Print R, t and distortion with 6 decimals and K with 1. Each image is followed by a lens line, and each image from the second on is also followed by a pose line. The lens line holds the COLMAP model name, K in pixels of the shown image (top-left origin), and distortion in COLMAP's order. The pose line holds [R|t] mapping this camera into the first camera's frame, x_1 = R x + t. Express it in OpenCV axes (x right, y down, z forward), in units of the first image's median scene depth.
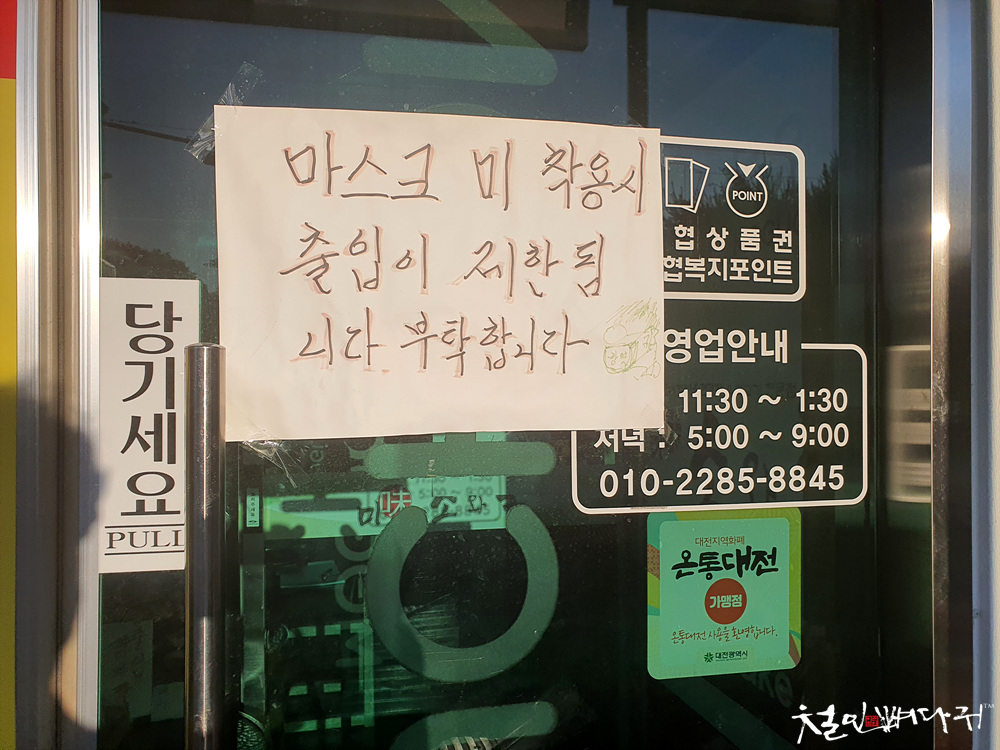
lens RADIAL K [[786.9, 0, 501.0], [0, 786.9, 375.4], [0, 0, 1]] dist [-0.000066, 0.000278]
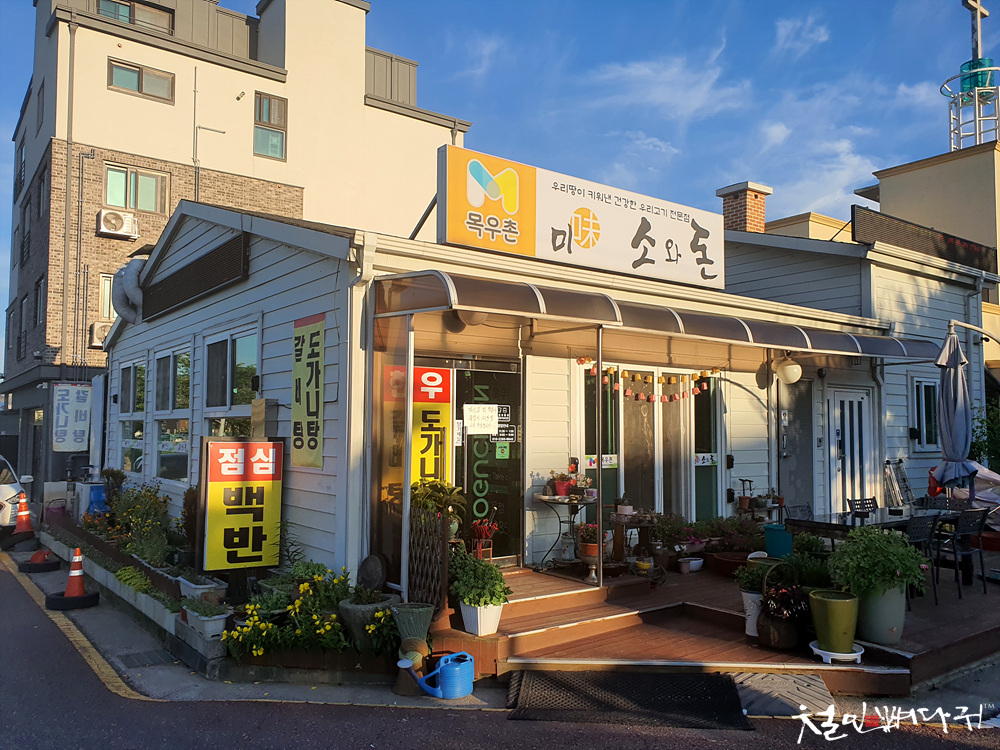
lens RADIAL K [[786.9, 0, 500.6], [0, 786.9, 377.6], [0, 0, 1]] dist [-0.000066, 0.000278]
pose [[0.904702, 0.034594, 0.424637, -4.156574], [-0.009026, 0.998031, -0.062077, -0.027851], [-0.425948, 0.052329, 0.903233, -8.353550]]
